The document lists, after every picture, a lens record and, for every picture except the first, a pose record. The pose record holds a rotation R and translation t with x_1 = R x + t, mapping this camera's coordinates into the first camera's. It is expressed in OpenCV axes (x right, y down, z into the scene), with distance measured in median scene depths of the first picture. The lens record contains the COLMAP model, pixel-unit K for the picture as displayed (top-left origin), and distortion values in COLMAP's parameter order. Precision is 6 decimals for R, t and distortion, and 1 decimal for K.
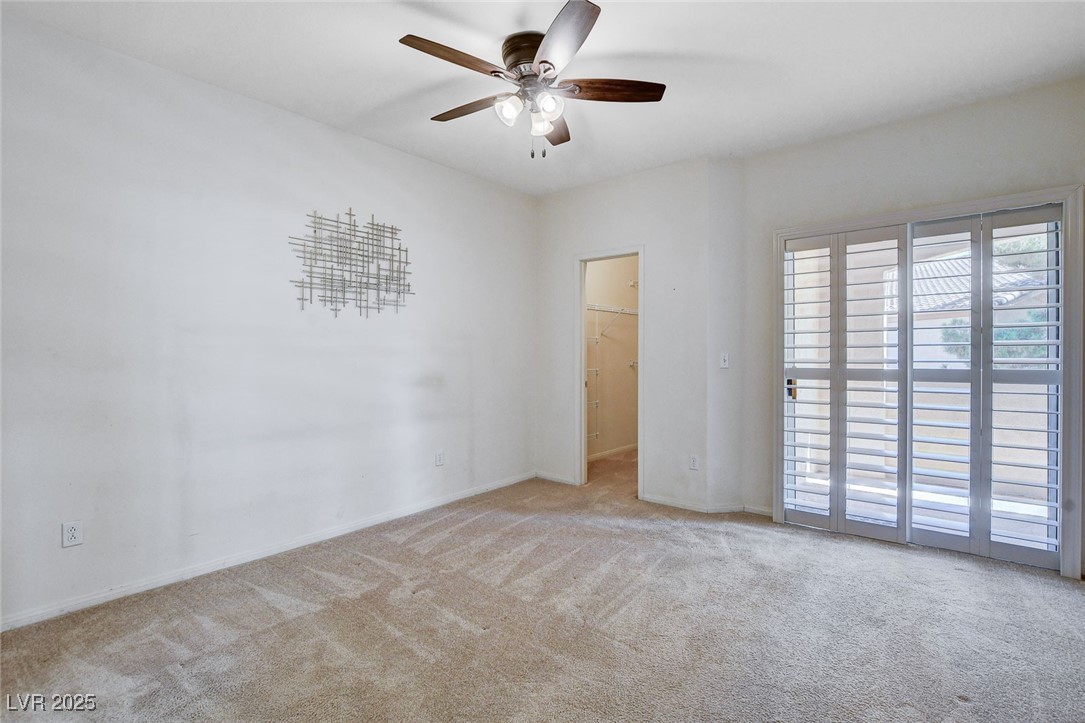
lens RADIAL K [[505.0, 0, 560.7], [0, 505.0, 352.7], [0, 0, 1]] dist [-0.001073, -0.000223]
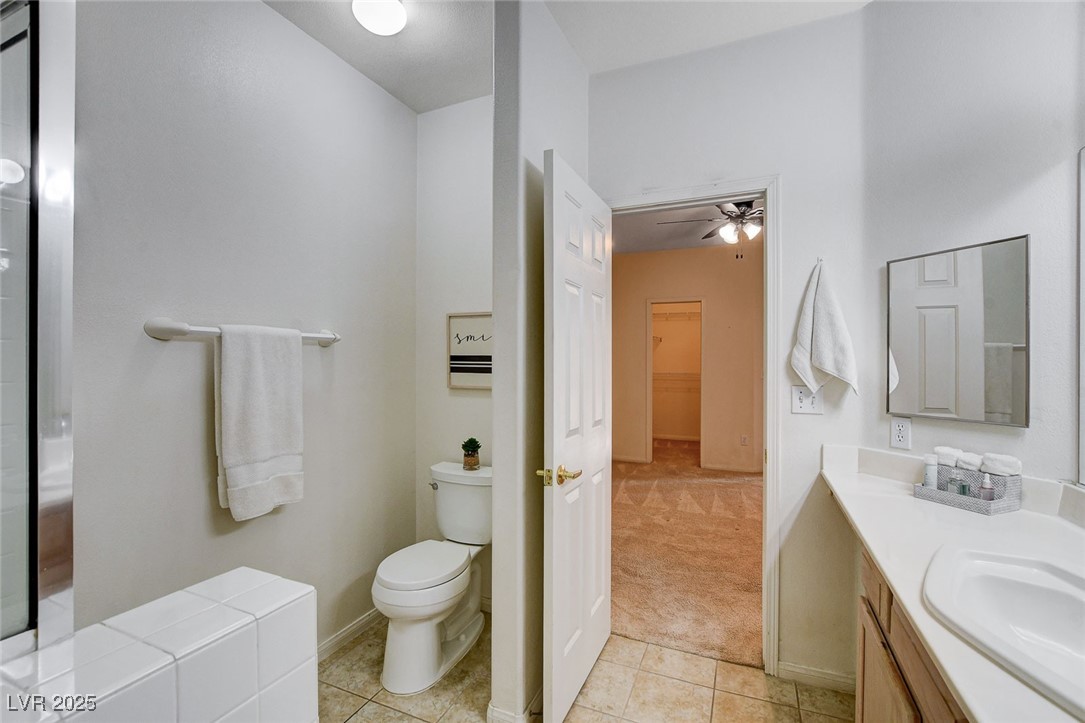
lens RADIAL K [[477.8, 0, 542.5], [0, 477.8, 361.5], [0, 0, 1]] dist [0.000073, 0.000119]
pose [[0.963476, 0.002856, 0.267779, -0.827196], [-0.002299, 0.999994, -0.002394, -0.019721], [-0.267784, 0.001691, 0.963477, -0.272391]]
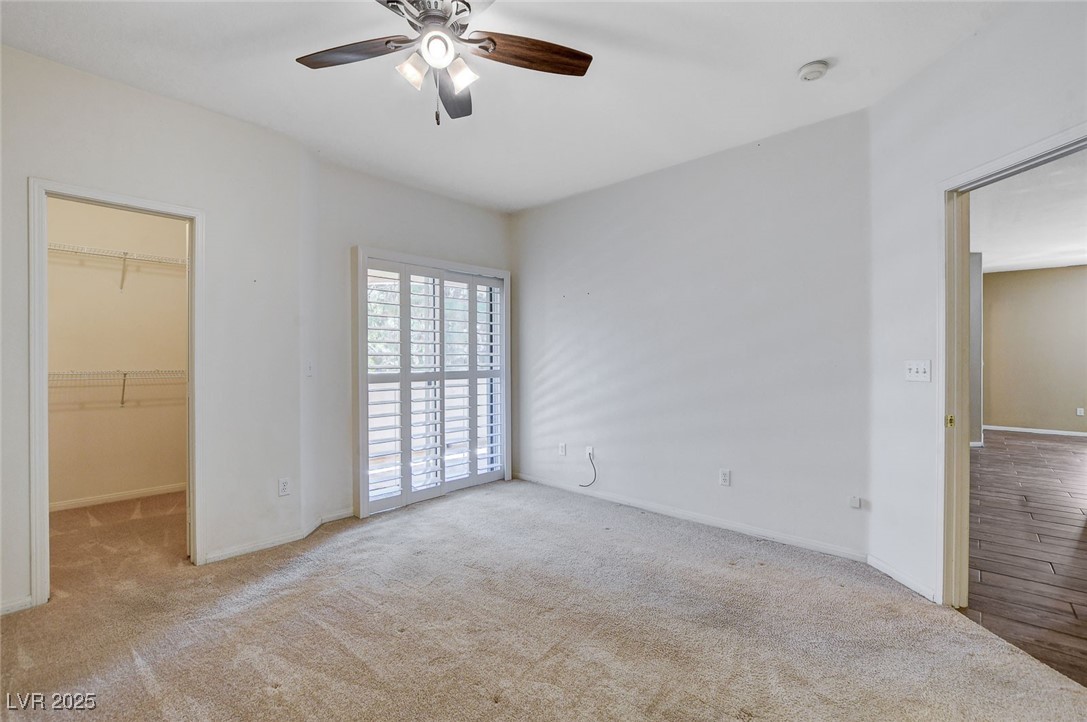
lens RADIAL K [[478.6, 0, 543.5], [0, 478.6, 361.0], [0, 0, 1]] dist [0.000073, 0.000119]
pose [[0.083588, 0.002954, 0.996496, -0.597455], [0.004222, 0.999986, -0.003319, 0.007756], [-0.996491, 0.004484, 0.083574, 0.571642]]
